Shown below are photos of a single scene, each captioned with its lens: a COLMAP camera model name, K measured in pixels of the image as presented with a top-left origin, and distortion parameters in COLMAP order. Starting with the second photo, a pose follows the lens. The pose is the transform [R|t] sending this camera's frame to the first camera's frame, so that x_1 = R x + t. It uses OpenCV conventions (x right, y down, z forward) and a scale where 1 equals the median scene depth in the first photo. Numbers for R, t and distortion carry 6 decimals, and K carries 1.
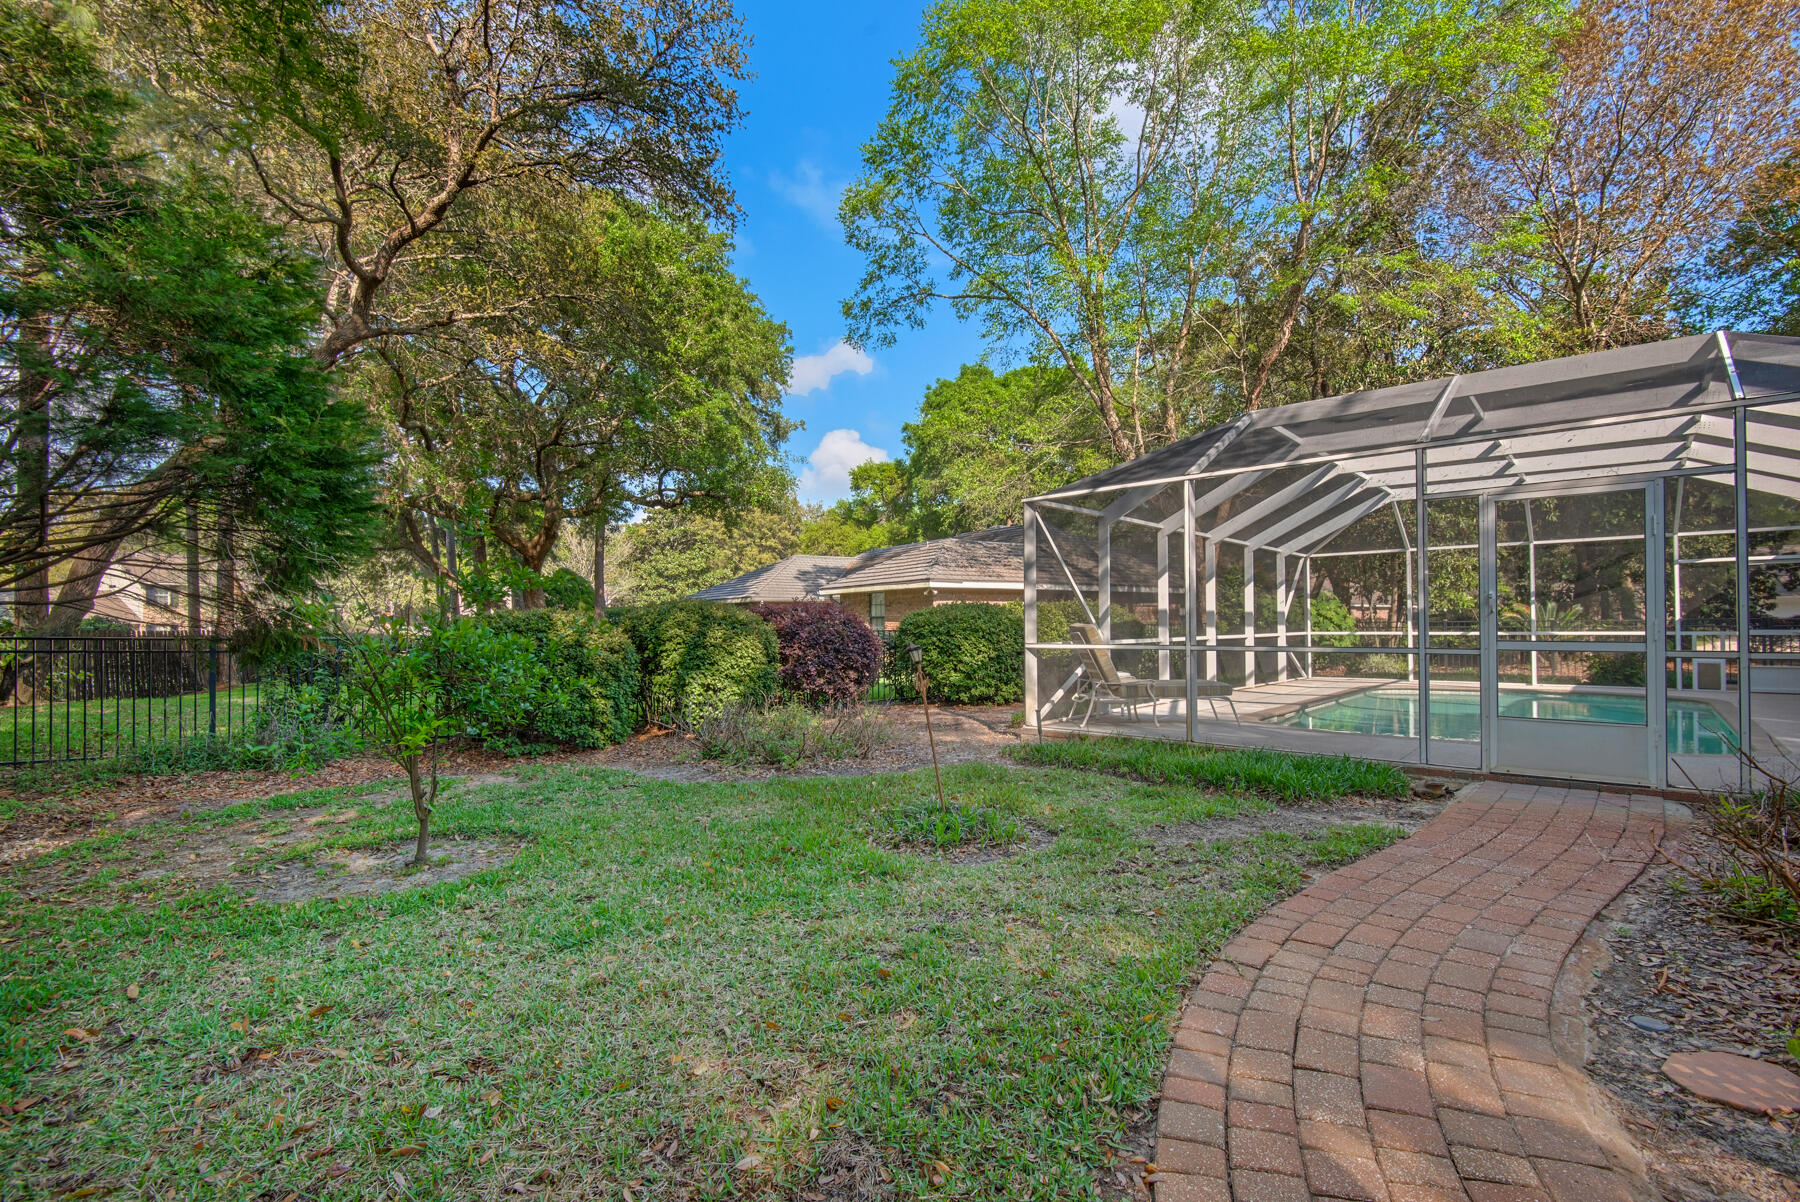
lens RADIAL K [[830.9, 0, 900.4], [0, 830.9, 597.3], [0, 0, 1]] dist [0.002625, -0.003198]
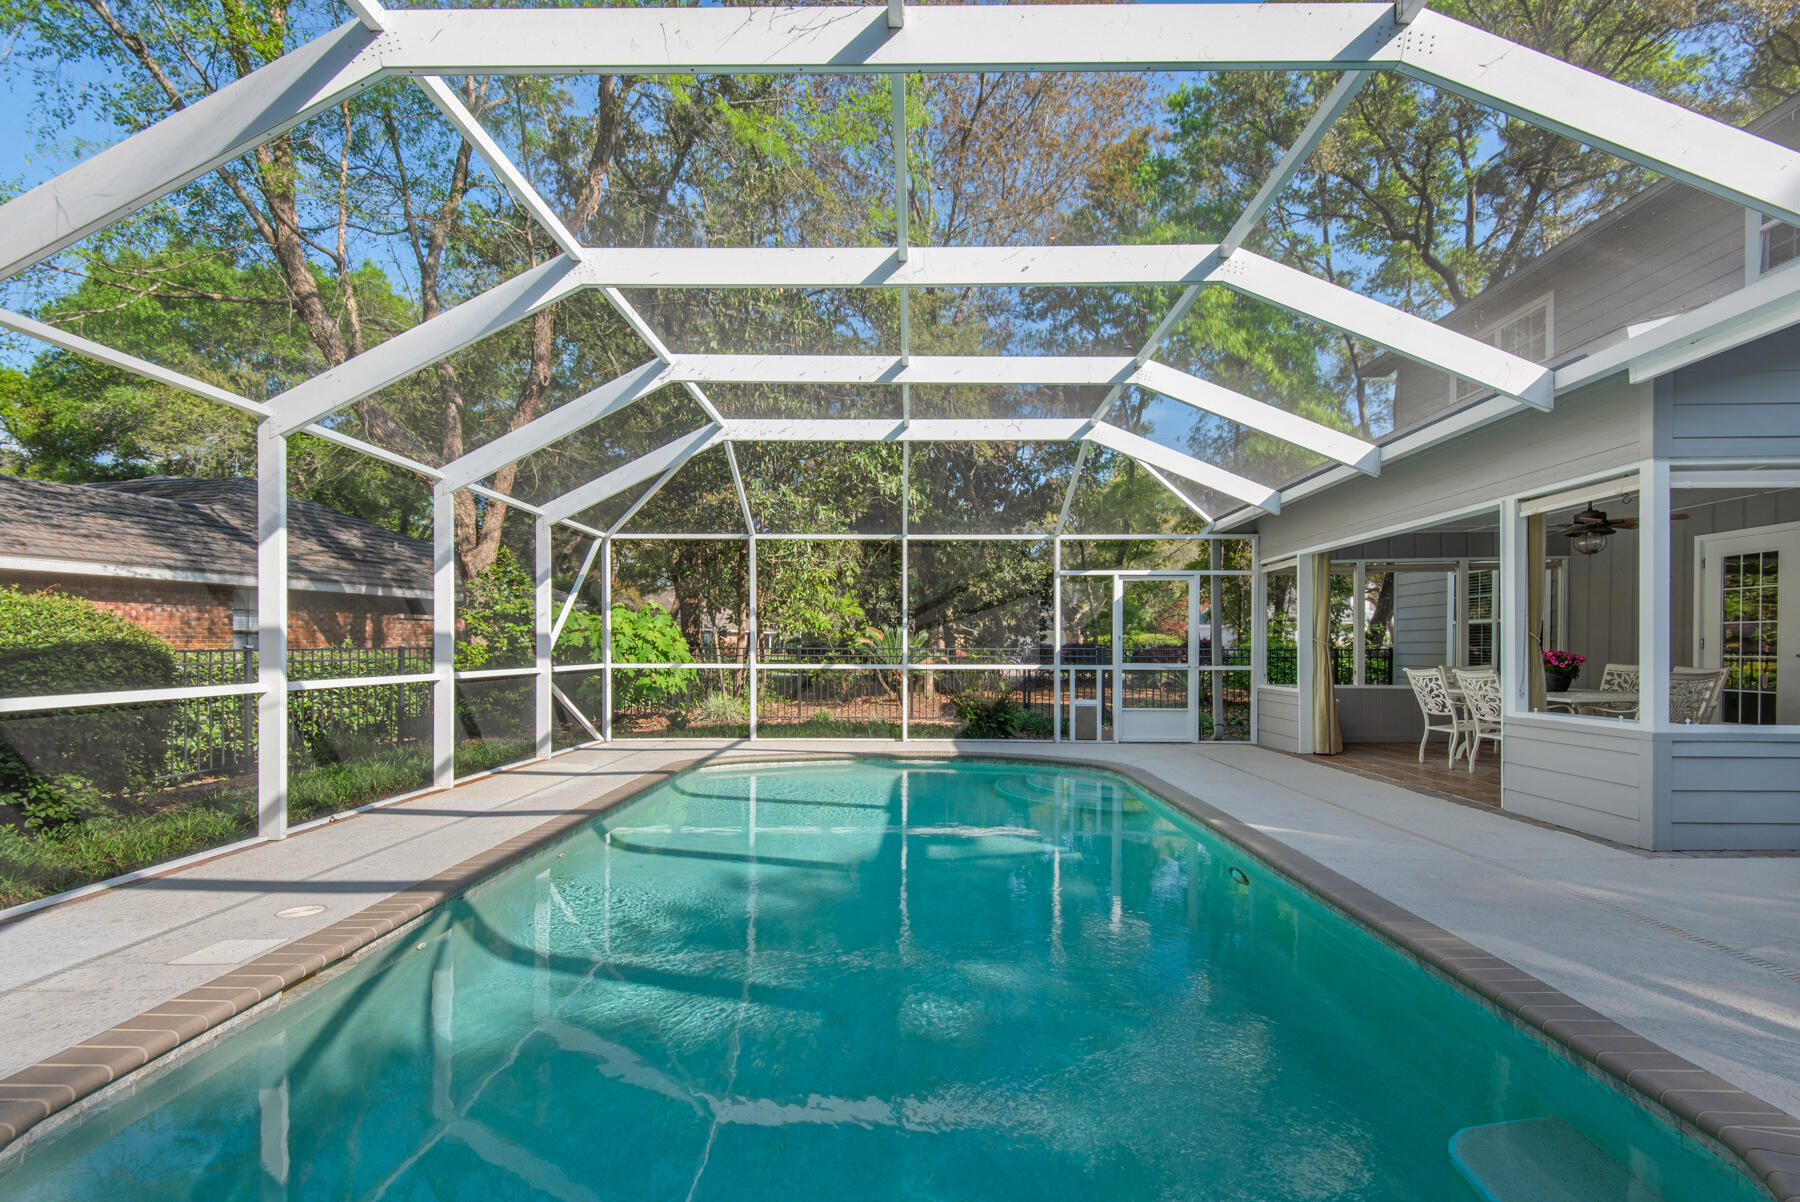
lens RADIAL K [[830.9, 0, 900.0], [0, 830.9, 654.5], [0, 0, 1]] dist [0.002625, -0.003198]
pose [[0.784506, 0.000360, 0.620121, 0.306107], [-0.028083, 0.998994, 0.034947, 0.007837], [-0.619485, -0.044831, 0.783728, 0.429680]]
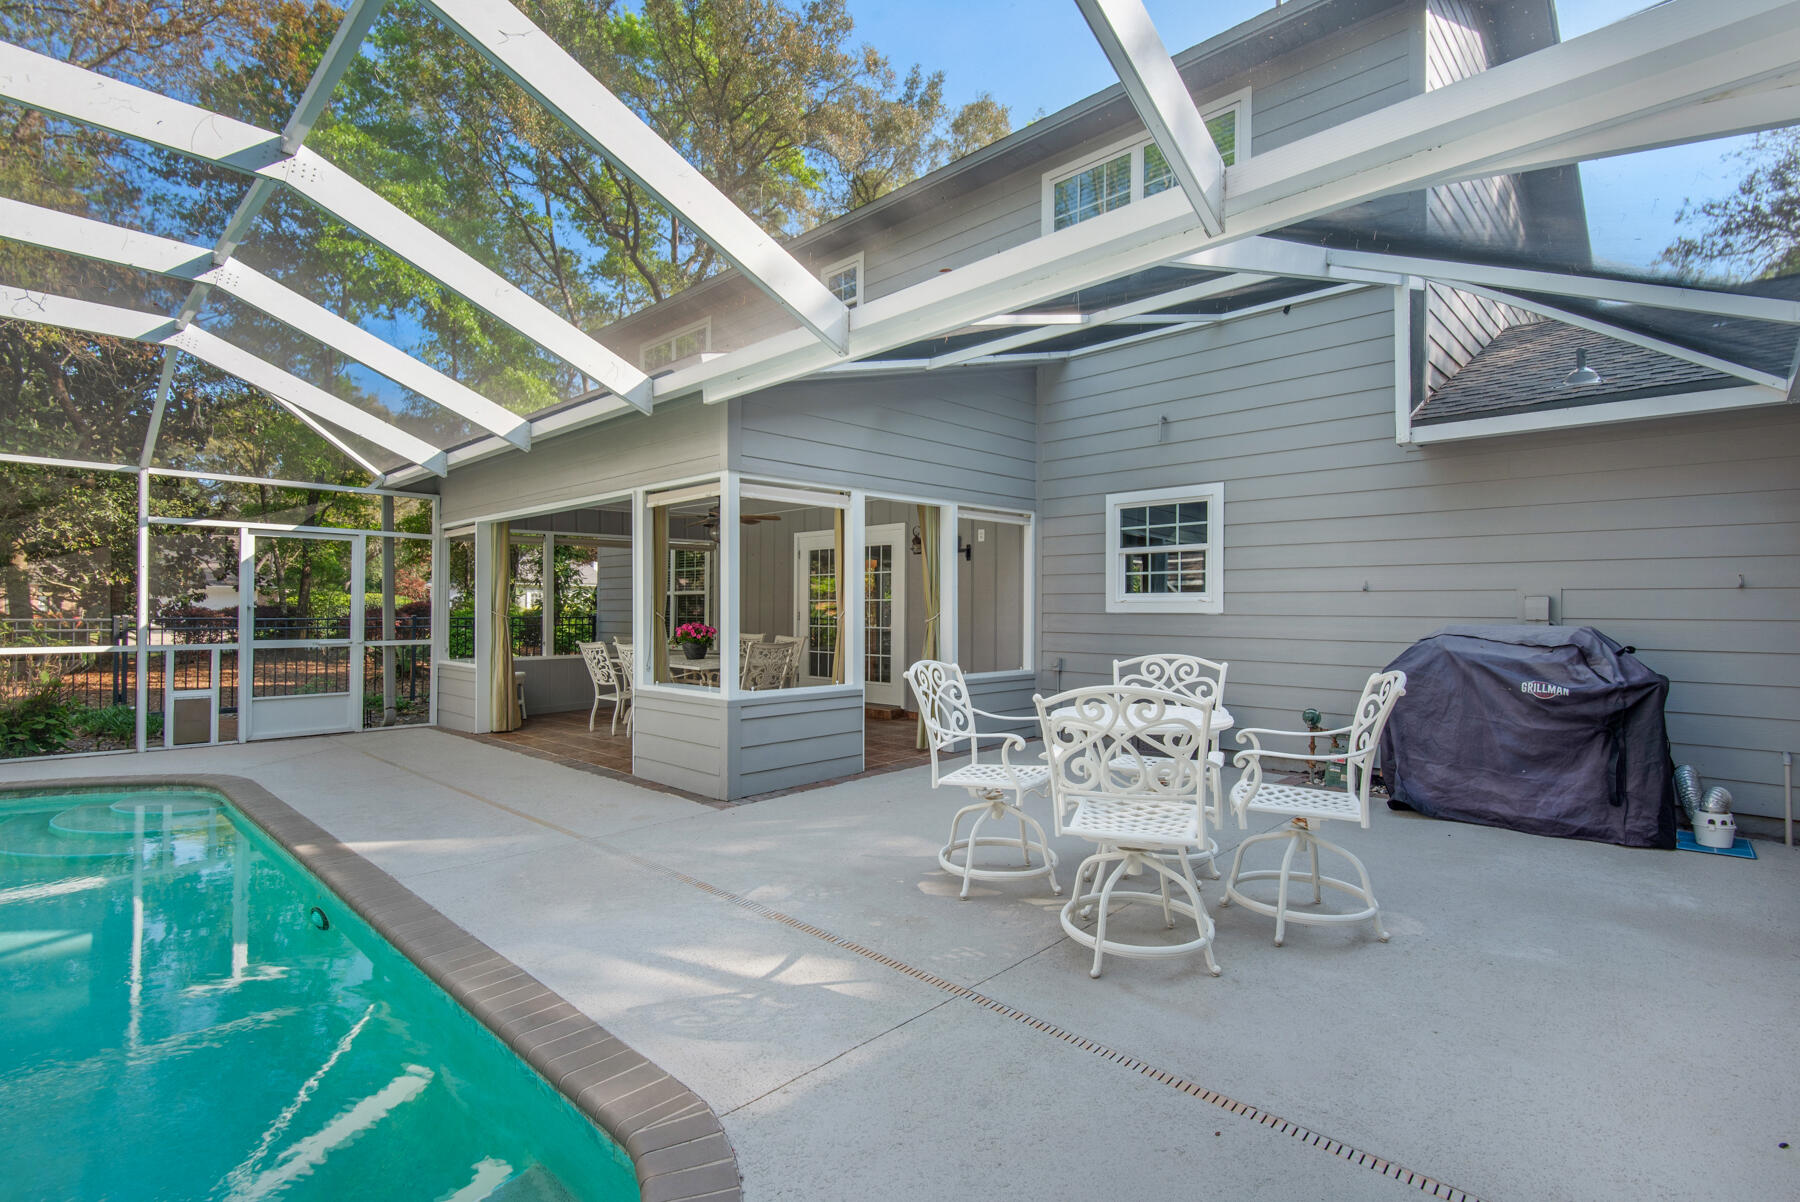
lens RADIAL K [[830.9, 0, 900.7], [0, 830.9, 599.1], [0, 0, 1]] dist [0.002625, -0.003198]
pose [[0.057529, 0.016735, 0.998204, 0.354607], [-0.042501, 0.998994, -0.014299, -0.002810], [-0.997439, -0.041602, 0.058182, 0.402076]]
